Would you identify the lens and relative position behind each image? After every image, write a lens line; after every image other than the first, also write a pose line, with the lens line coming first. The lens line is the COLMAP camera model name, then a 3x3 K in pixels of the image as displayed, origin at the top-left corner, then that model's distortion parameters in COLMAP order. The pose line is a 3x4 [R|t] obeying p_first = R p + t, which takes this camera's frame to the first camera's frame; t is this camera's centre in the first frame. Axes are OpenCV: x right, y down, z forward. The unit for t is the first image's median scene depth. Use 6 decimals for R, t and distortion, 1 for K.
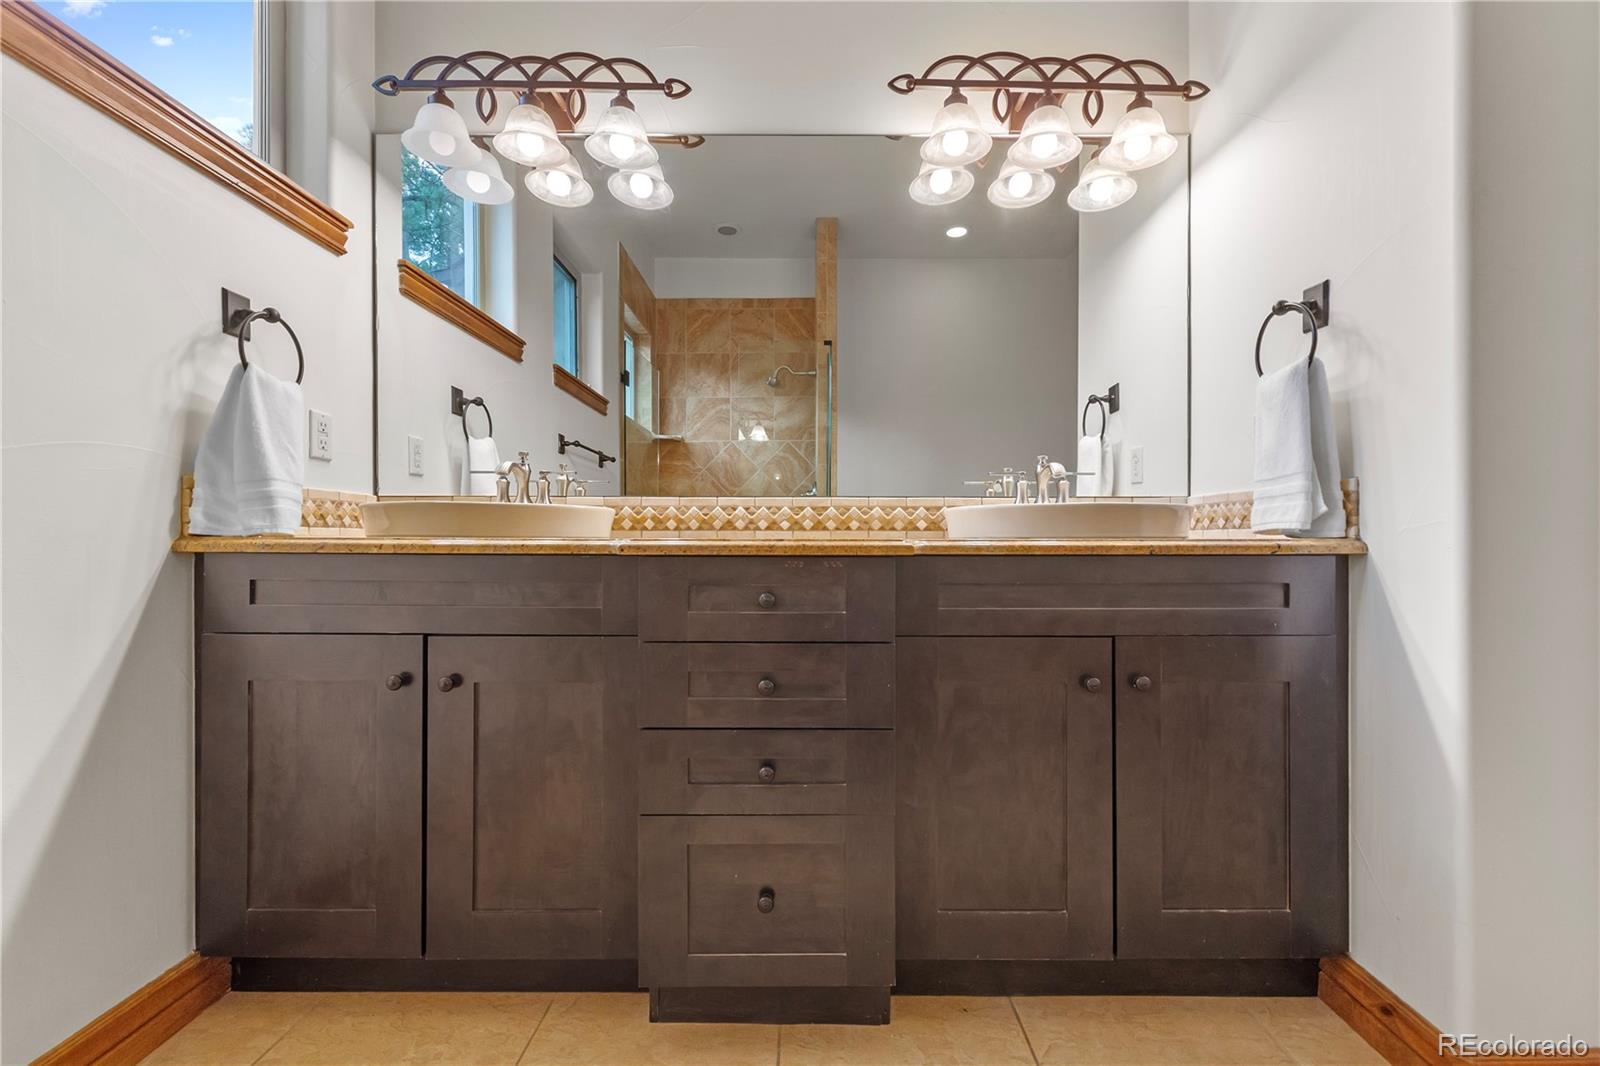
lens RADIAL K [[667.3, 0, 807.4], [0, 667.3, 544.2], [0, 0, 1]] dist [0.000294, -0.000283]
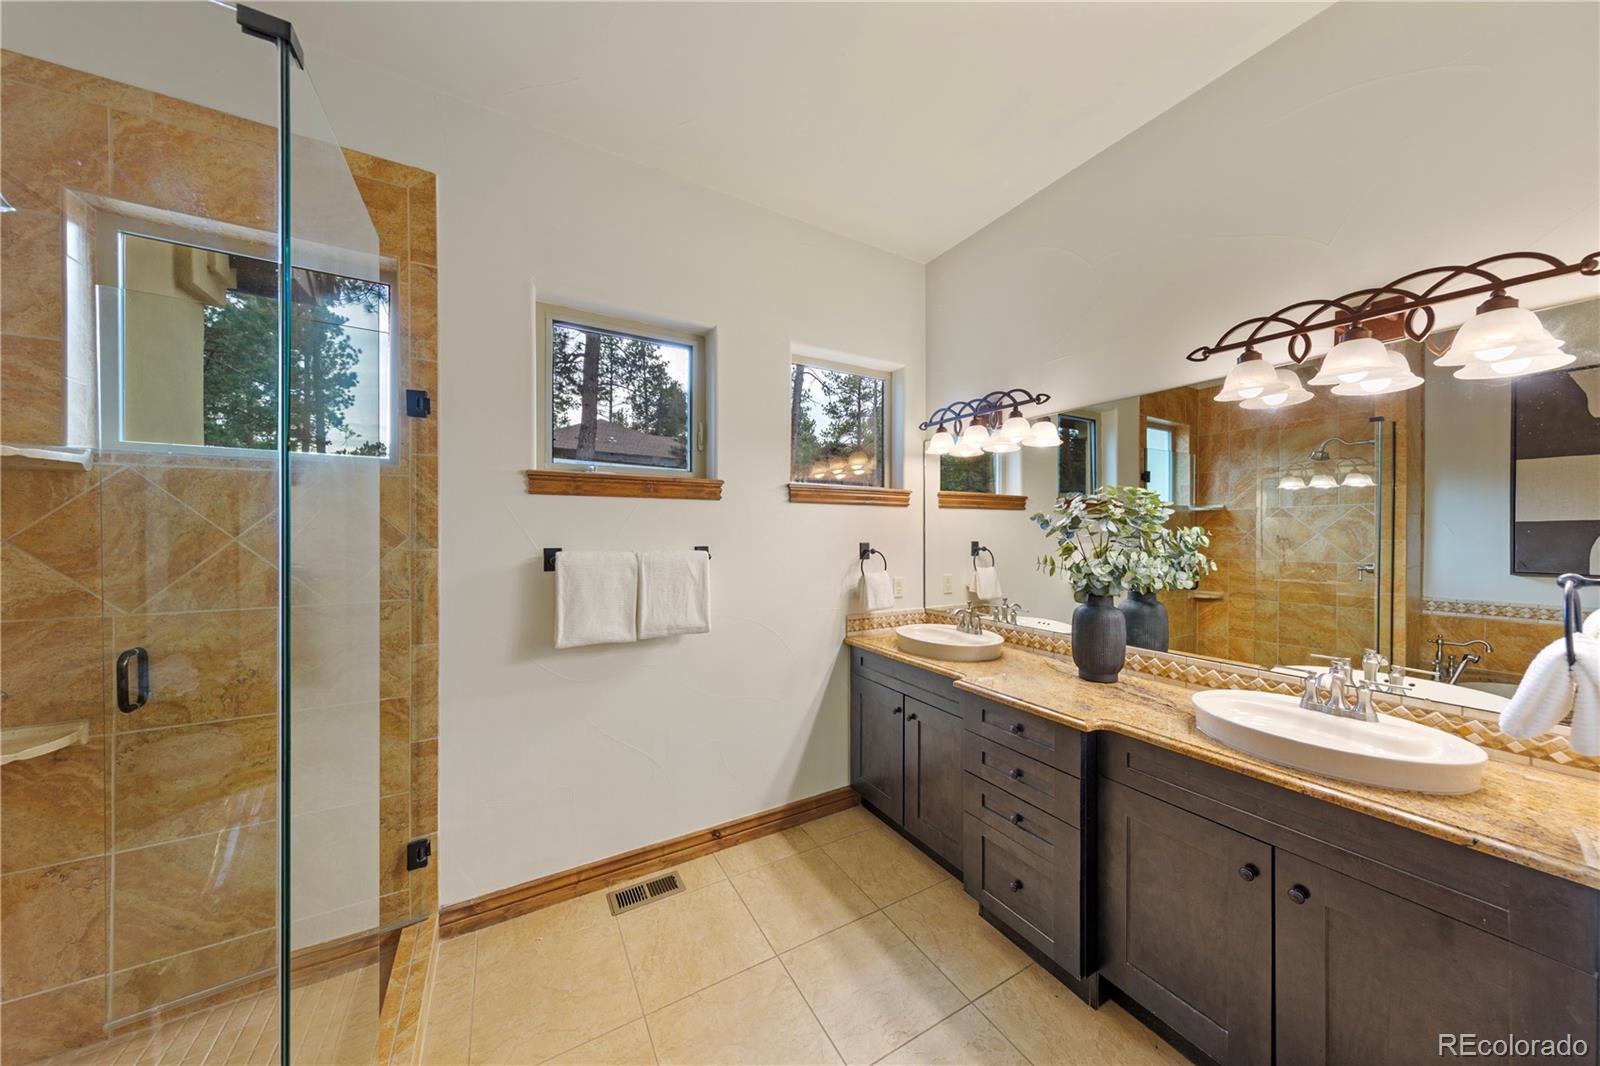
lens RADIAL K [[513.9, 0, 803.4], [0, 513.9, 530.9], [0, 0, 1]] dist [0.002870, 0.000111]
pose [[0.502241, 0.001196, -0.864727, 0.637024], [-0.005512, 0.999983, -0.001819, -0.336833], [0.864710, 0.005680, 0.502240, -0.192872]]
